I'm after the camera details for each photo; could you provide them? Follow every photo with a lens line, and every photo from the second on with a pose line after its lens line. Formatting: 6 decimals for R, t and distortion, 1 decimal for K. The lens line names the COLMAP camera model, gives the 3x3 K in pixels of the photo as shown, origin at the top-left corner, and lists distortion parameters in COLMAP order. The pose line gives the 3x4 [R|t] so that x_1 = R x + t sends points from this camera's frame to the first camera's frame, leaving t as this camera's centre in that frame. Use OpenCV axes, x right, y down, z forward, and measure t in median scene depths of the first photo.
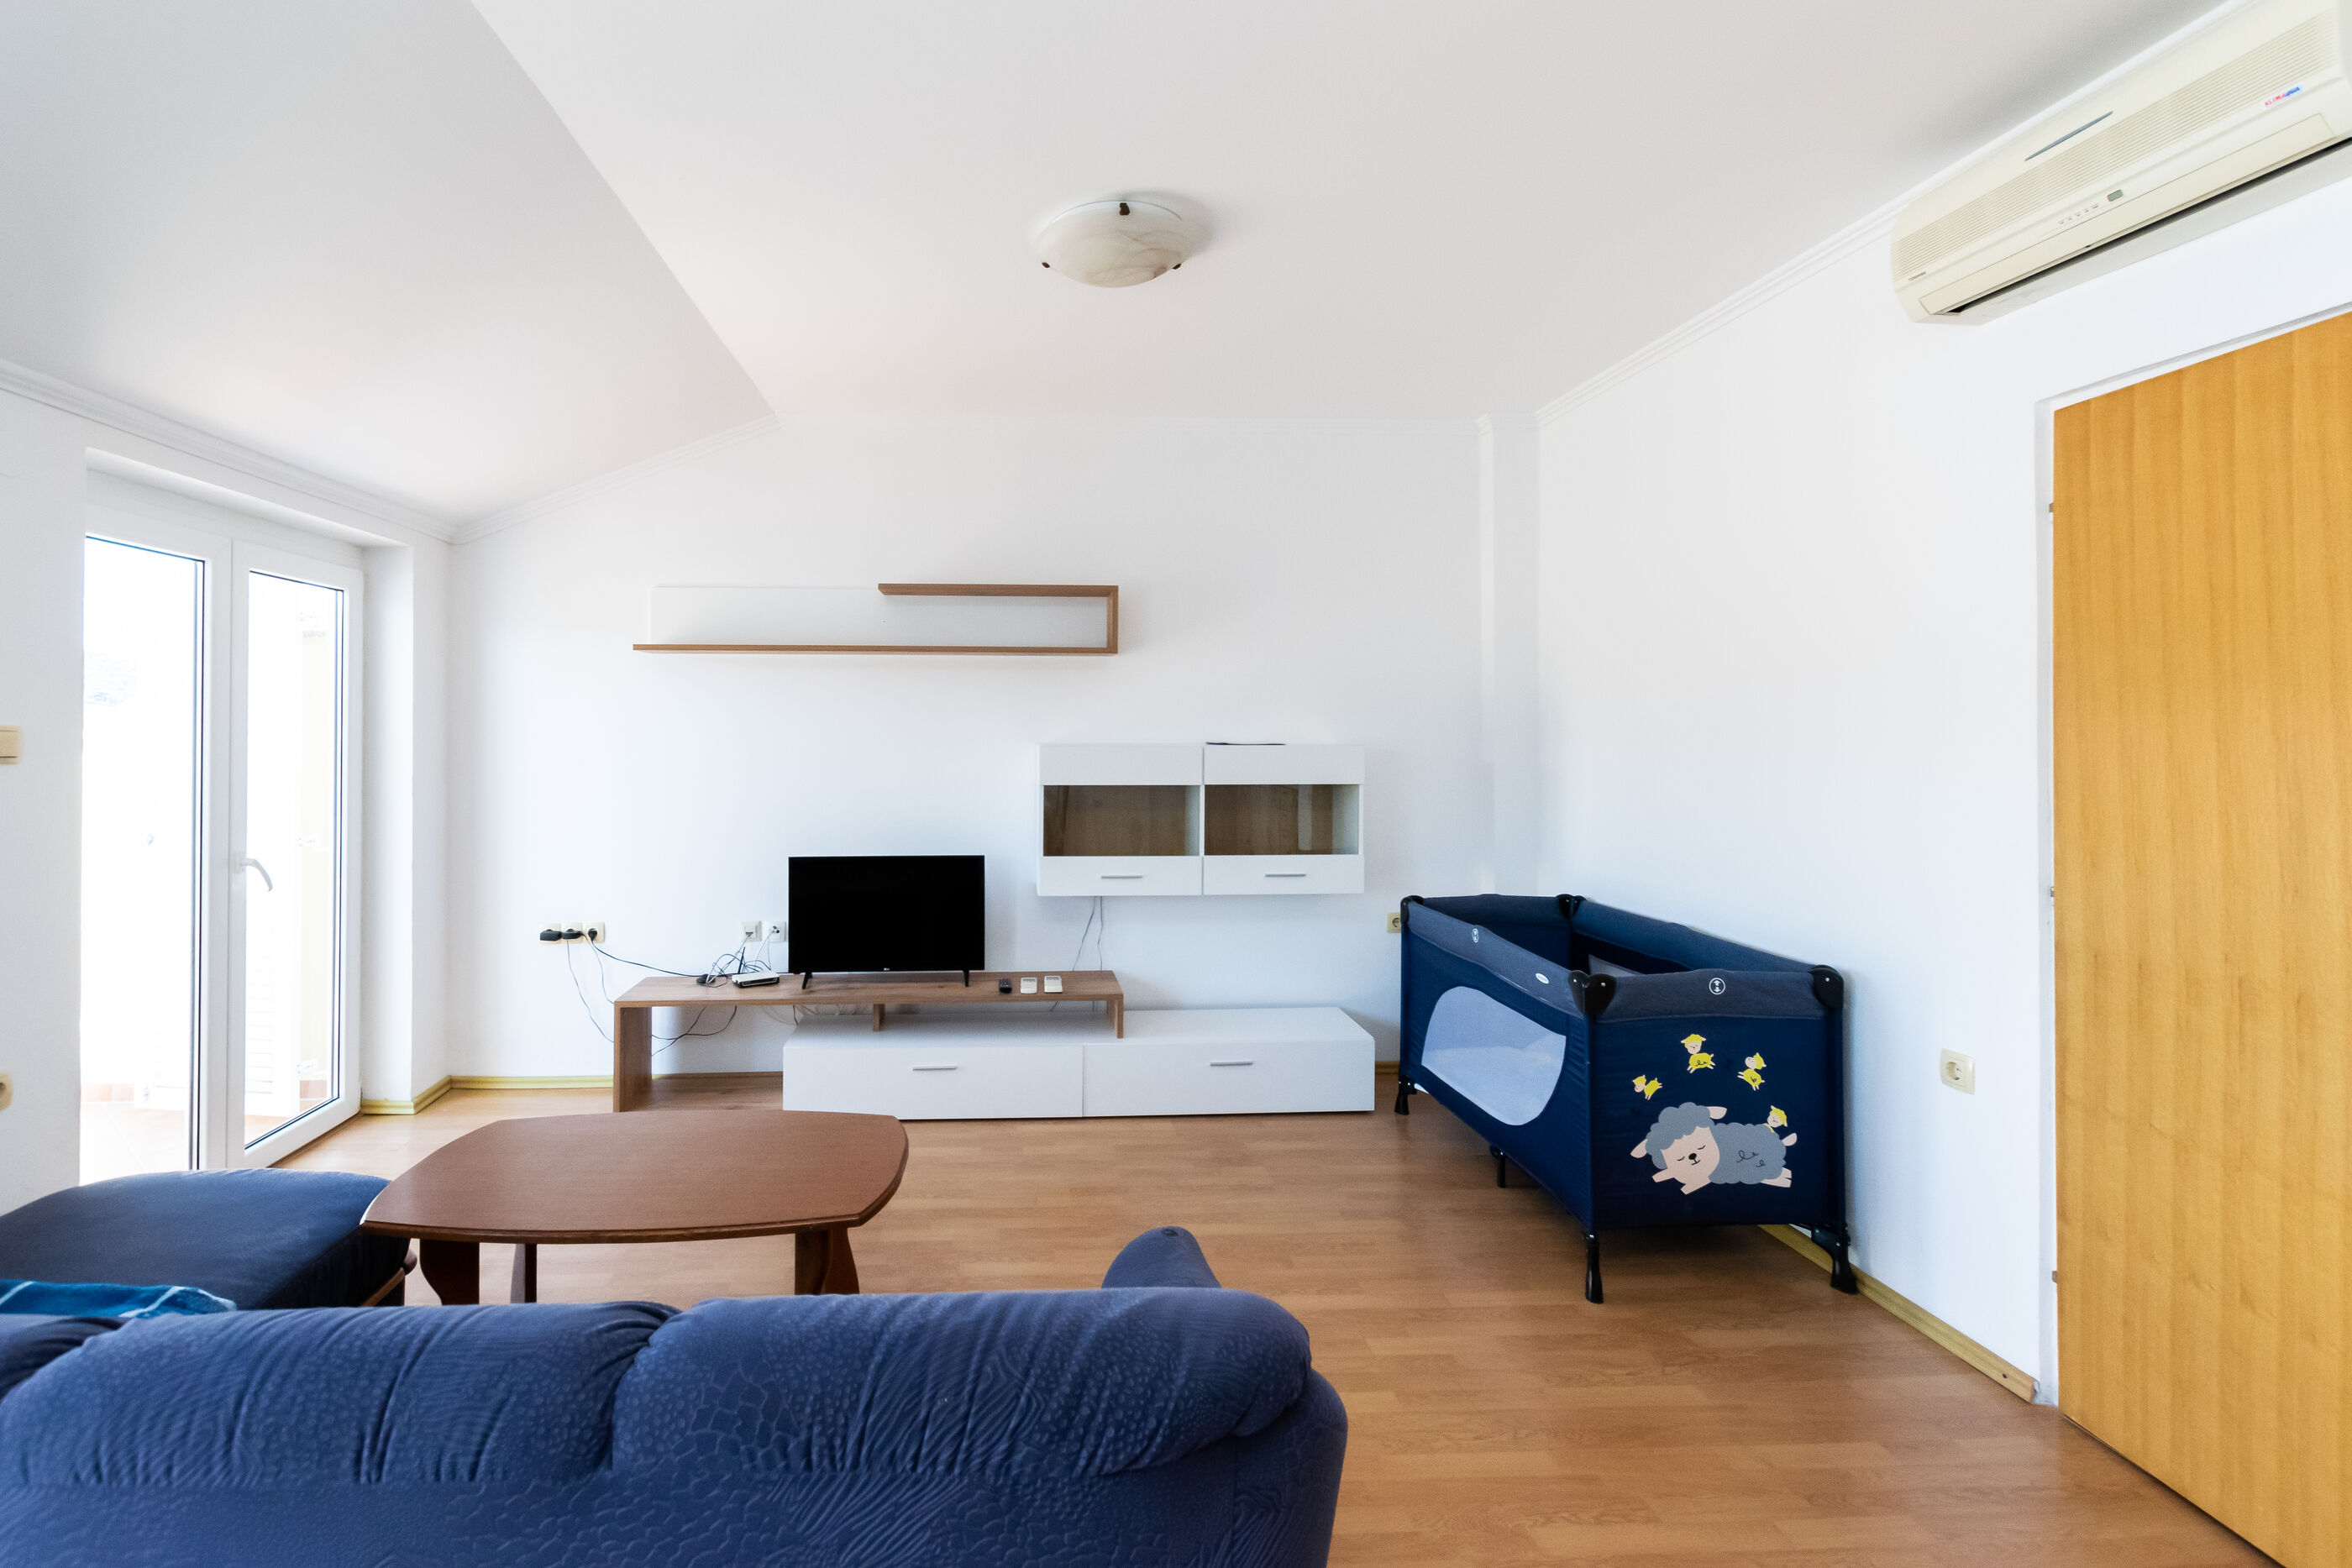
lens RADIAL K [[1086.1, 0, 1053.8], [0, 1086.1, 725.3], [0, 0, 1]] dist [0.008683, -0.000104]
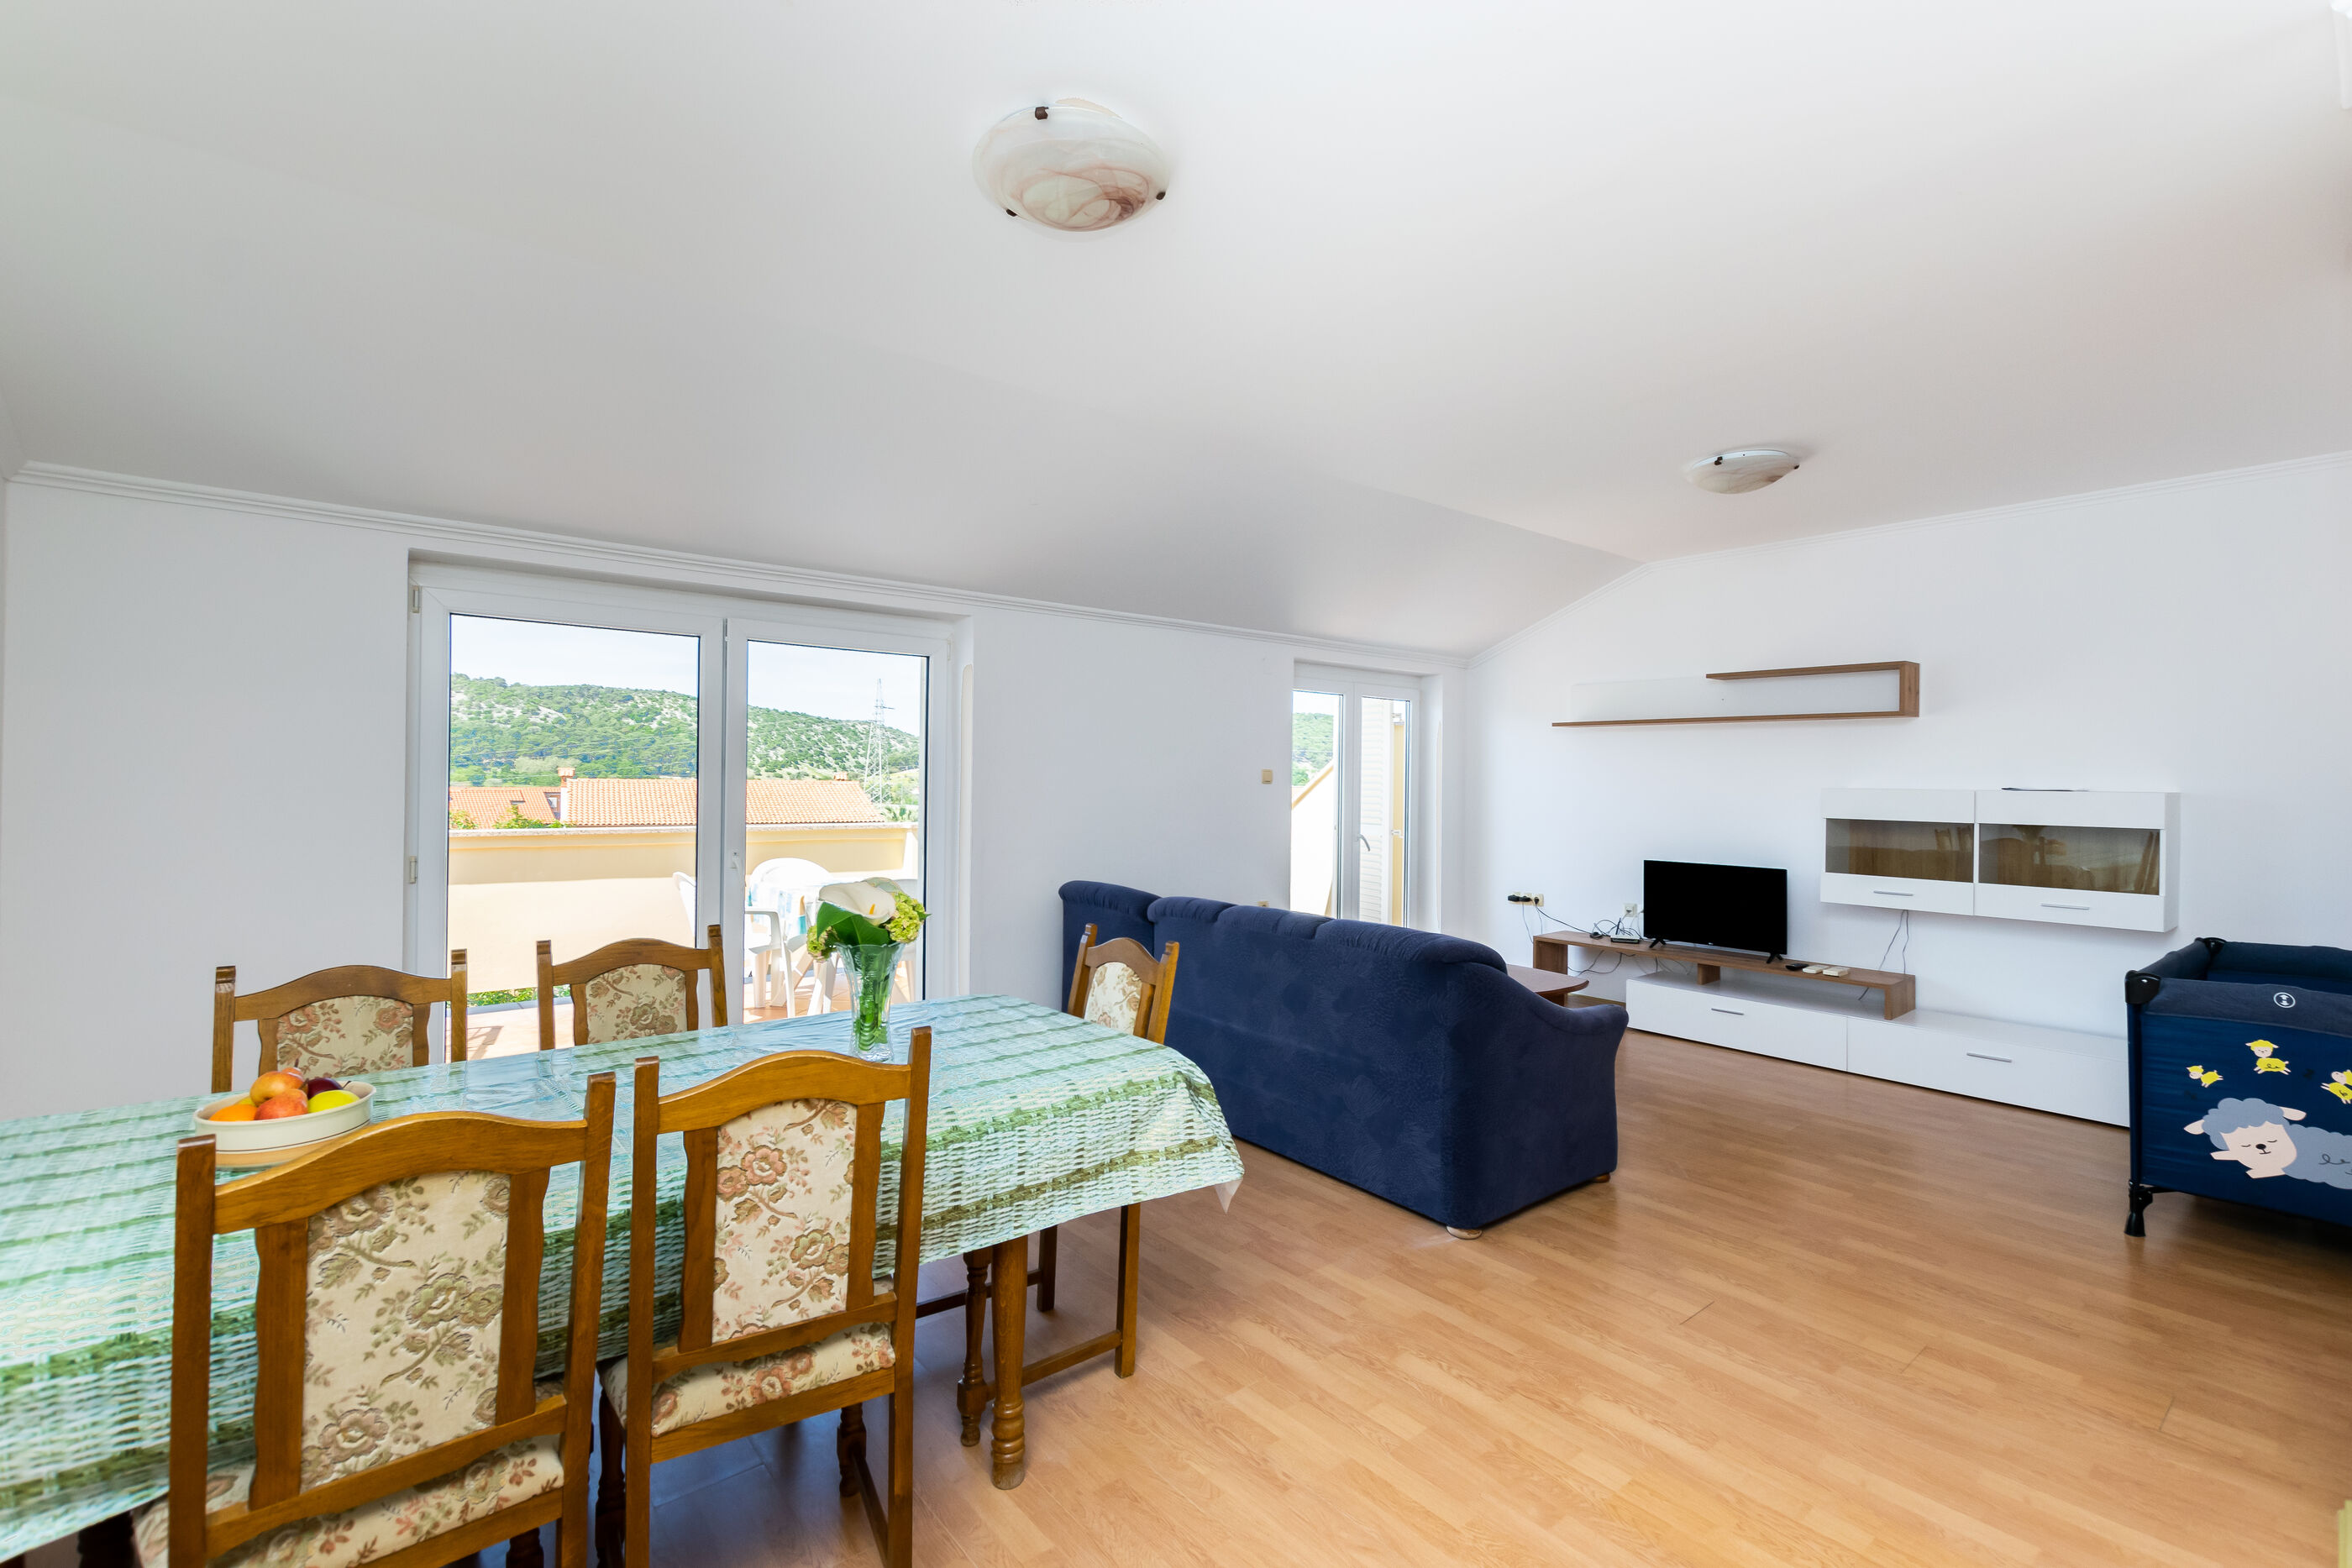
lens RADIAL K [[1033.0, 0, 1182.5], [0, 1033.0, 765.8], [0, 0, 1]] dist [0.005687, -0.000031]
pose [[0.601650, -0.003237, -0.798753, 0.755392], [-0.009261, 0.999896, -0.011028, 0.017369], [0.798706, 0.014033, 0.601557, -0.550409]]
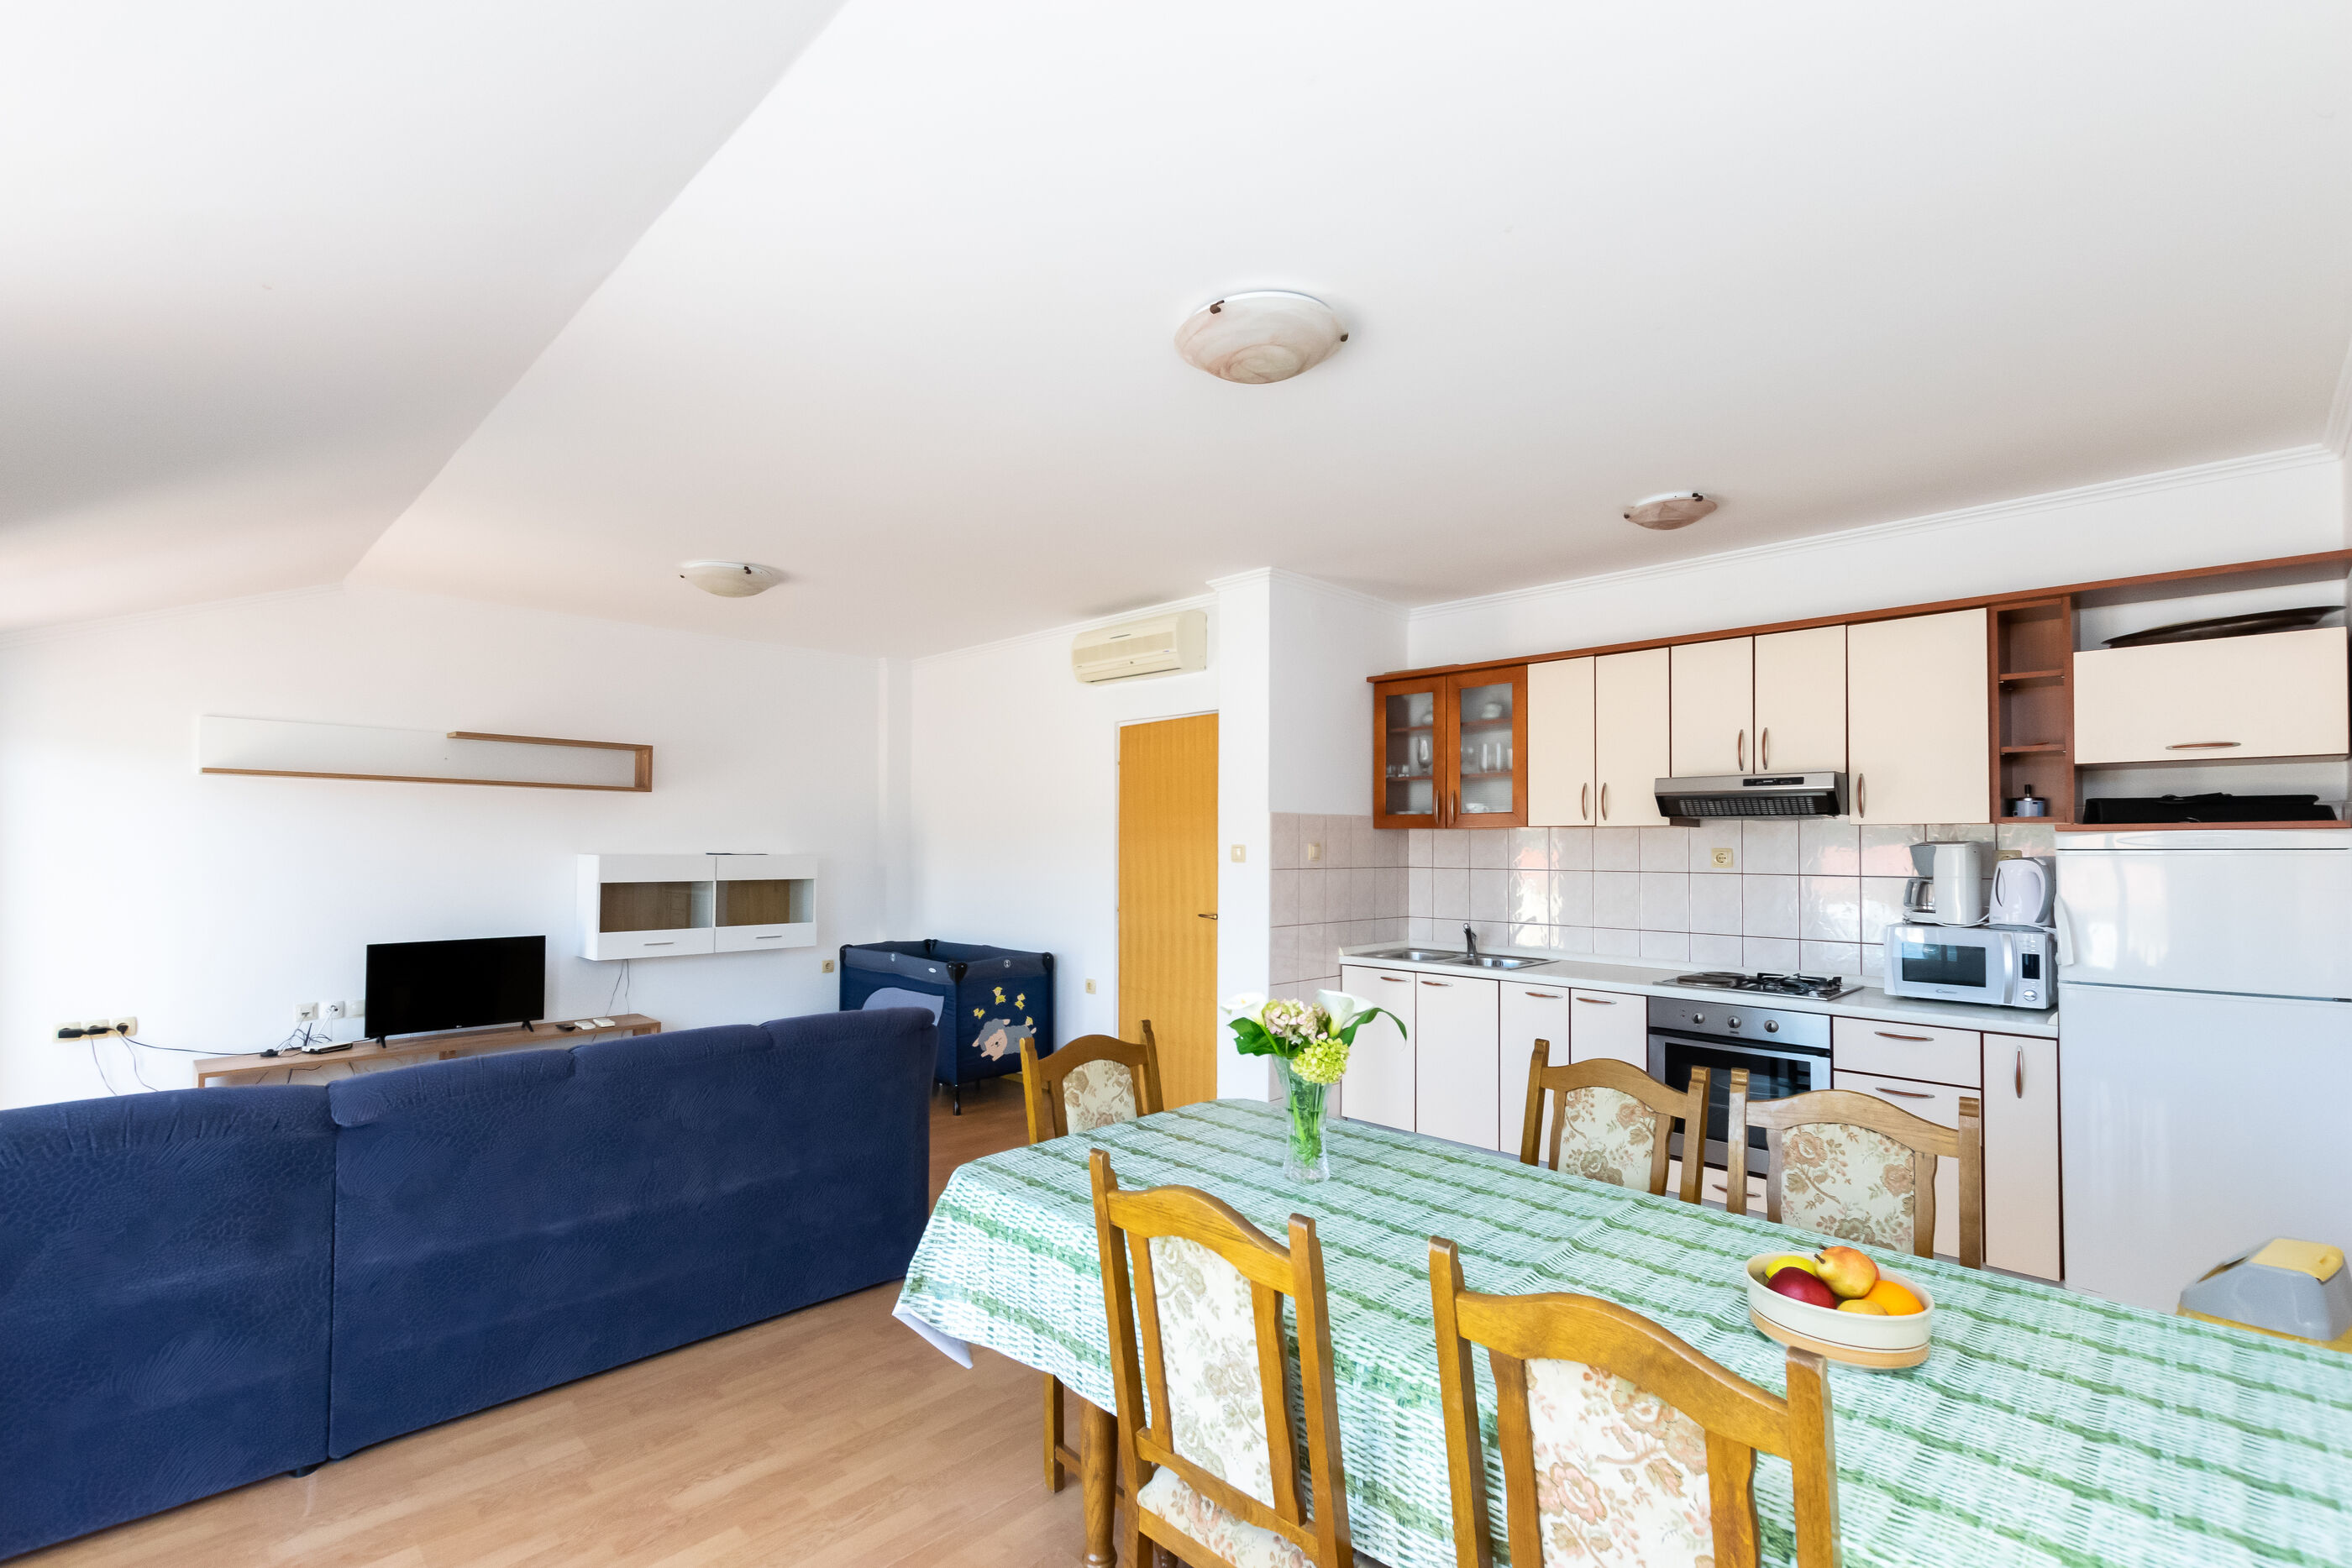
lens RADIAL K [[1041.5, 0, 1173.4], [0, 1041.5, 829.6], [0, 0, 1]] dist [0.007690, 0.000169]
pose [[0.738564, 0.016100, 0.673992, -0.543221], [-0.008933, 0.999861, -0.014096, -0.003787], [-0.674125, 0.004390, 0.738605, -0.748803]]
